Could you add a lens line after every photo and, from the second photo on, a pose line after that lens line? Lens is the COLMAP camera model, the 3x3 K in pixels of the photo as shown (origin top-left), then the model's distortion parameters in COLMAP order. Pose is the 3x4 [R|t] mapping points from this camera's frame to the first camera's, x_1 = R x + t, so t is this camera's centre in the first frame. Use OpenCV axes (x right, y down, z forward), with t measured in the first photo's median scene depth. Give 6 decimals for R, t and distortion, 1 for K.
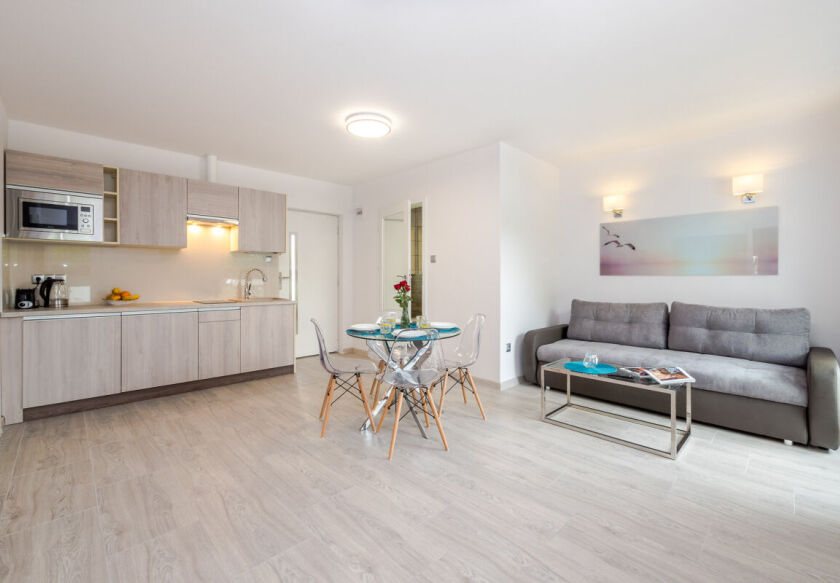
lens RADIAL K [[366.3, 0, 419.1], [0, 366.3, 273.9], [0, 0, 1]] dist [-0.000020, 0.000008]
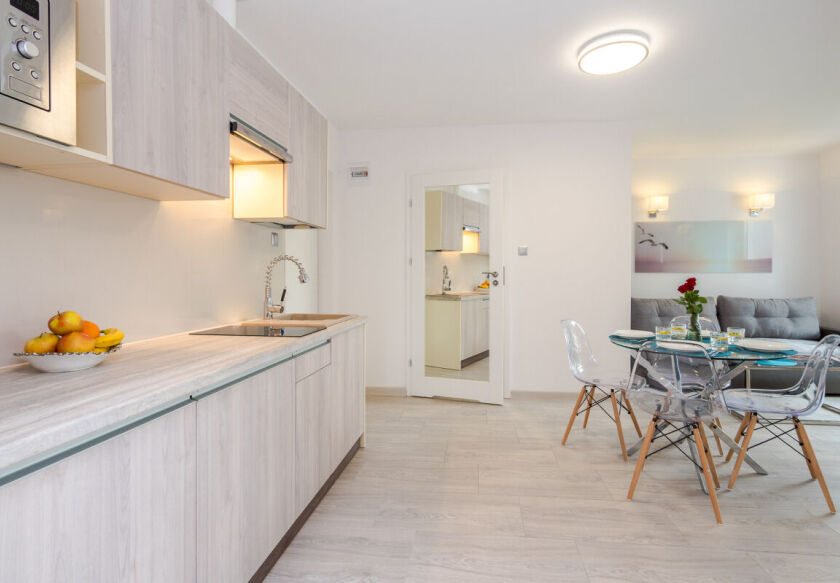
lens RADIAL K [[415.5, 0, 421.6], [0, 415.5, 278.5], [0, 0, 1]] dist [-0.000528, -0.000355]
pose [[0.771539, -0.007058, 0.636142, -0.801509], [-0.004526, 0.999852, 0.016583, 0.004026], [-0.636165, -0.015673, 0.771394, 0.551510]]
